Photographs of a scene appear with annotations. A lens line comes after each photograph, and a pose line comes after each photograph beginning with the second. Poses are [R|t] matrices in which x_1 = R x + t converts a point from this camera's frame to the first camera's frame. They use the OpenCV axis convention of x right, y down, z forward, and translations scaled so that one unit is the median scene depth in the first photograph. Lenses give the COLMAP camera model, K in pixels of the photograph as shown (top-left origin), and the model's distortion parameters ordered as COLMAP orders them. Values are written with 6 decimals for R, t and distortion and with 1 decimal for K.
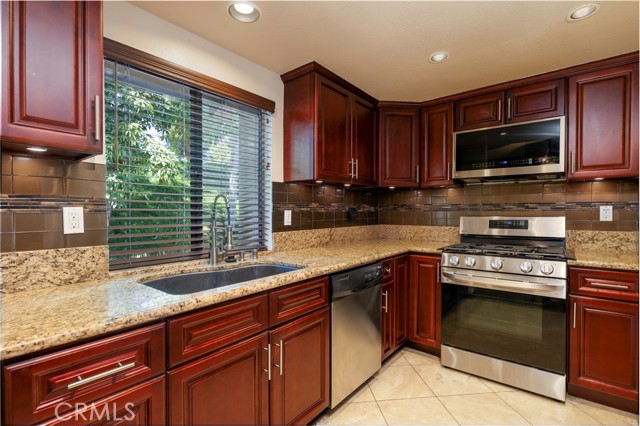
lens RADIAL K [[303.8, 0, 320.0], [0, 303.8, 213.0], [0, 0, 1]] dist [-0.002488, -0.000479]
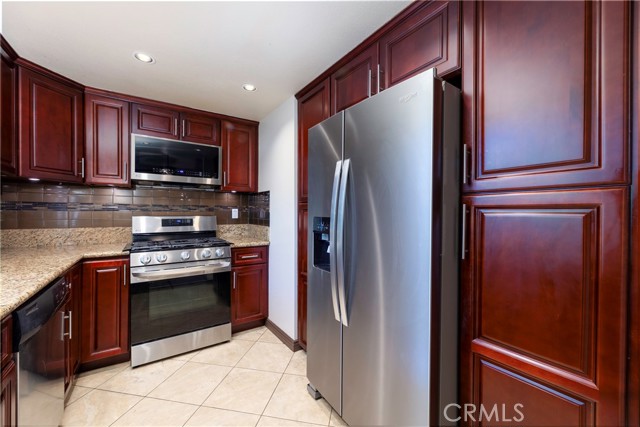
lens RADIAL K [[257.8, 0, 320.0], [0, 257.8, 213.5], [0, 0, 1]] dist [-0.000212, -0.000077]
pose [[0.284443, -0.000571, 0.958693, -0.221801], [0.000193, 1.000000, 0.000539, 0.001109], [-0.958693, 0.000032, 0.284444, 0.172119]]
